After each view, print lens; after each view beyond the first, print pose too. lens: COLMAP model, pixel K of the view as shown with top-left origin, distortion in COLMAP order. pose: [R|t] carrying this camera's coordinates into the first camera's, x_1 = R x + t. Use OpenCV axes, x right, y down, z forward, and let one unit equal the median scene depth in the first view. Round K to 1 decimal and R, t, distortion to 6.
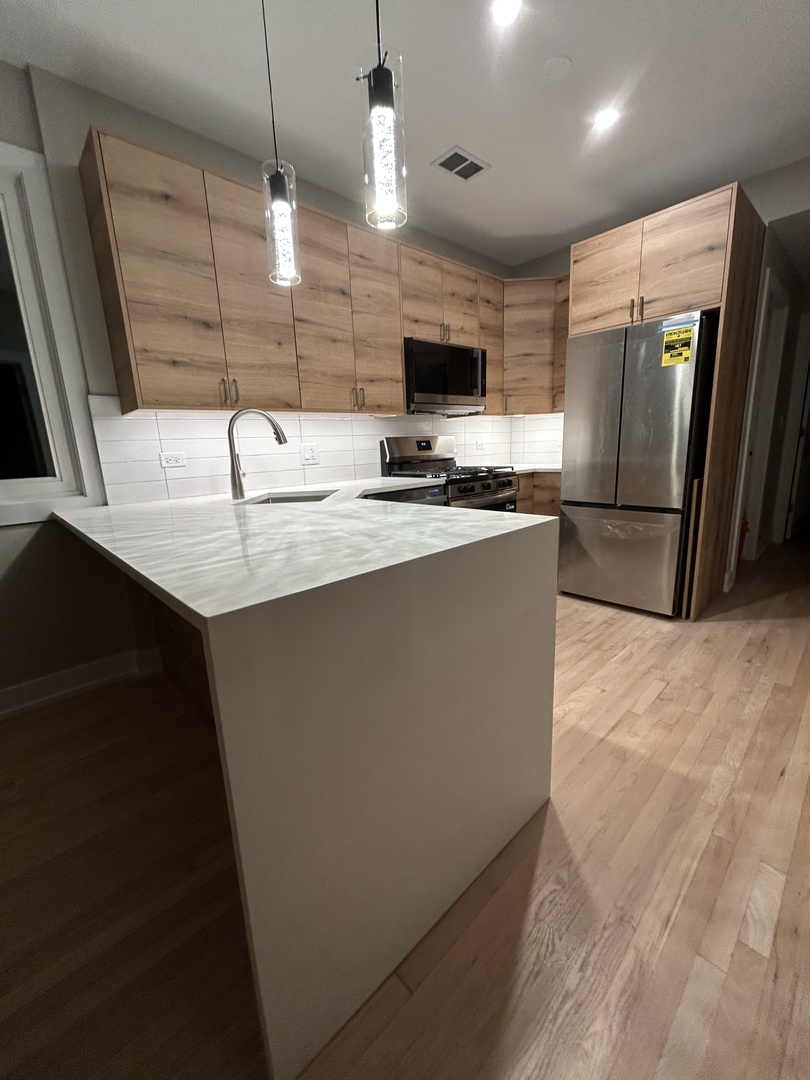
lens RADIAL K [[431.7, 0, 405.0], [0, 431.7, 537.7], [0, 0, 1]] dist [-0.001536, 0.001161]
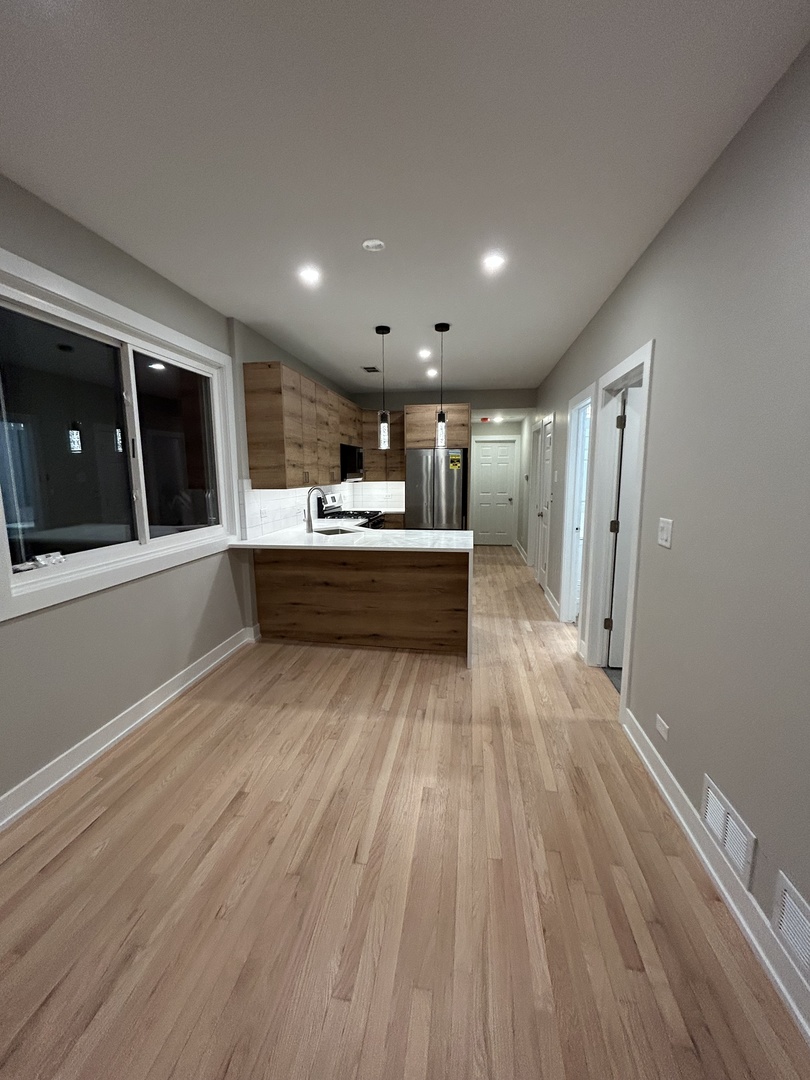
lens RADIAL K [[431.7, 0, 402.1], [0, 431.7, 537.9], [0, 0, 1]] dist [-0.001536, 0.001161]
pose [[0.786748, -0.054992, 0.614820, -1.182082], [0.102571, 0.993823, -0.042362, 0.051848], [-0.608693, 0.096391, 0.787529, -0.714892]]
